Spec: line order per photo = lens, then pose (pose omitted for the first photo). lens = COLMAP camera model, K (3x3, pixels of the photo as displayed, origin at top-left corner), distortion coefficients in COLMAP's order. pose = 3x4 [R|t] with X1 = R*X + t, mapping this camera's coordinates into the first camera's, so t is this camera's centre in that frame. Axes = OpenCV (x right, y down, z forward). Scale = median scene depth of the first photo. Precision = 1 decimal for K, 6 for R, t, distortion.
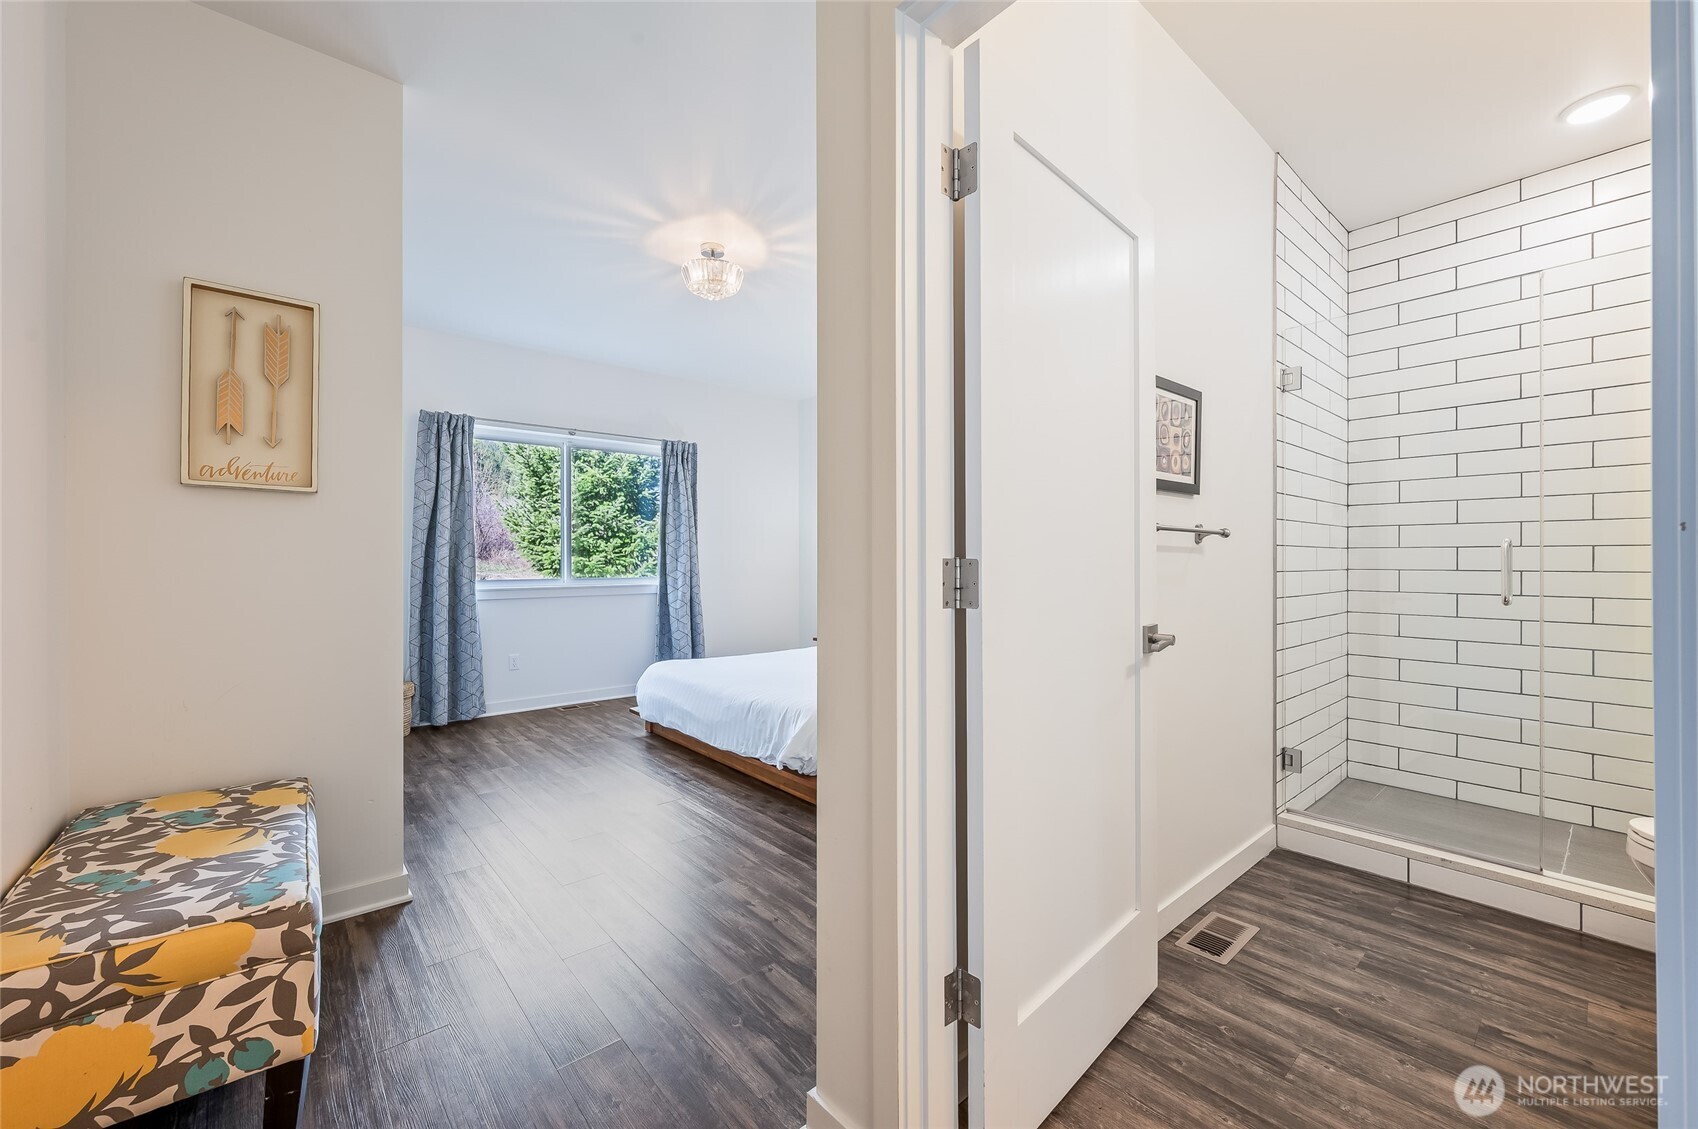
lens RADIAL K [[696.7, 0, 849.0], [0, 696.7, 564.5], [0, 0, 1]] dist [-0.000194, -0.000036]
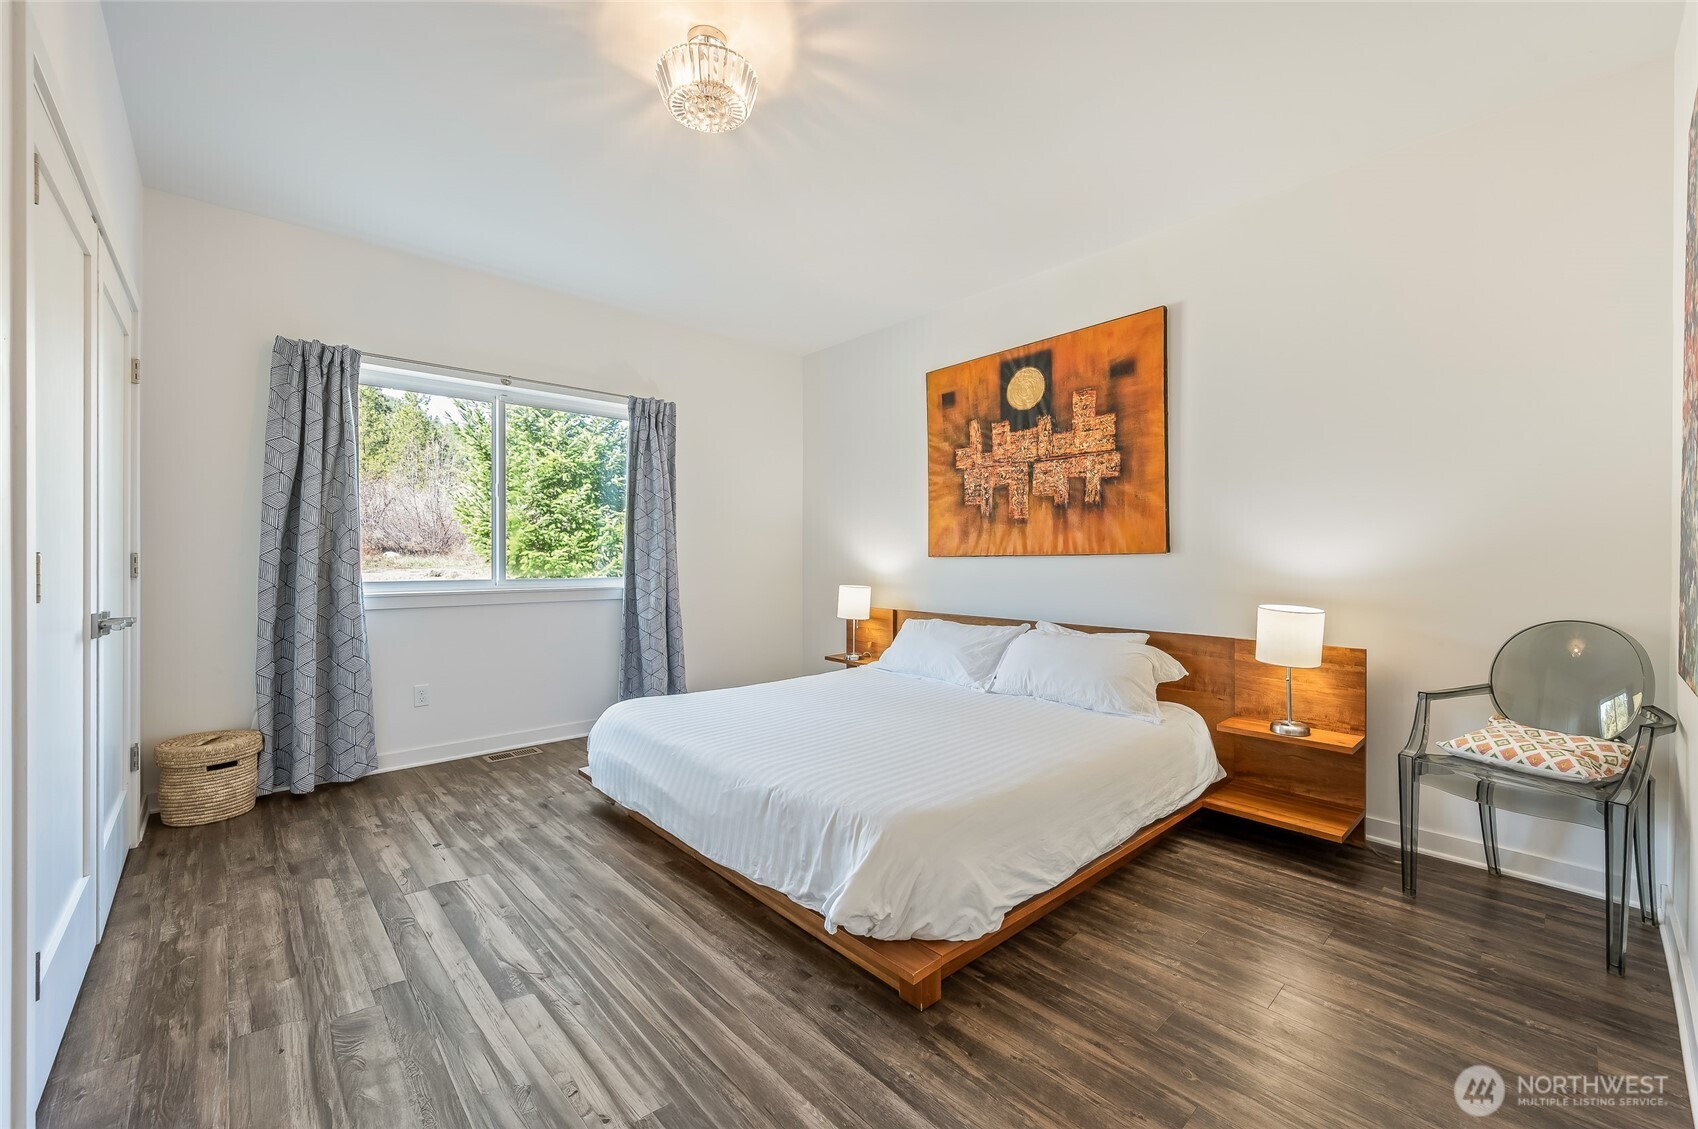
lens RADIAL K [[676.9, 0, 830.1], [0, 676.9, 558.1], [0, 0, 1]] dist [0.001590, 0.000100]
pose [[0.999851, 0.003183, 0.016991, -0.071830], [-0.003114, 0.999987, -0.004086, -0.000753], [-0.017004, 0.004032, 0.999847, 0.300435]]
